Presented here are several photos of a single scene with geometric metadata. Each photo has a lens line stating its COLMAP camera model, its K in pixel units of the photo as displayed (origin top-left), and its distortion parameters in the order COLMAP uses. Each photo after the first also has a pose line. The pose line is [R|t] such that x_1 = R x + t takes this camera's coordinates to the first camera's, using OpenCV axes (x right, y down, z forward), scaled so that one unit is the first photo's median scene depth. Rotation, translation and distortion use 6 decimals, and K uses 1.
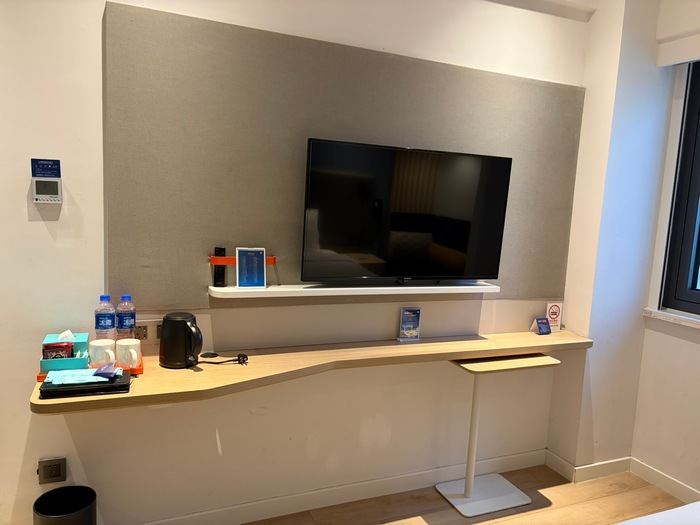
lens RADIAL K [[530.1, 0, 349.7], [0, 530.1, 264.7], [0, 0, 1]] dist [0.025863, -0.002915]
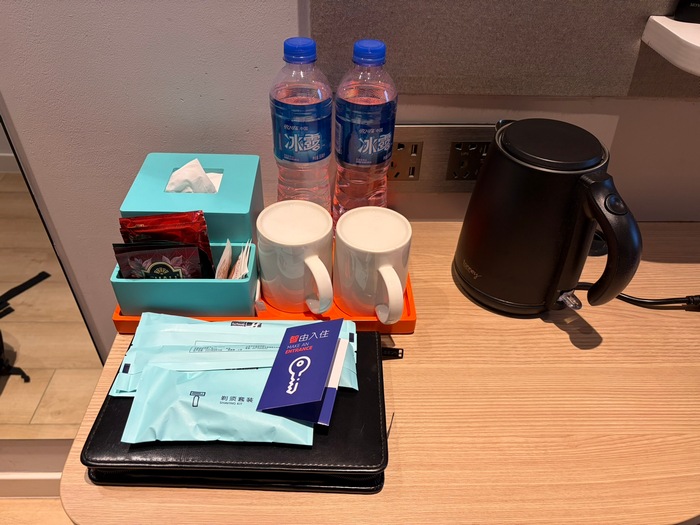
lens RADIAL K [[530.1, 0, 347.0], [0, 530.1, 261.4], [0, 0, 1]] dist [0.025863, -0.002915]
pose [[0.928329, 0.221938, -0.298242, -0.328918], [-0.020818, 0.832021, 0.554353, -0.001667], [0.371175, -0.508413, 0.777010, 0.737667]]
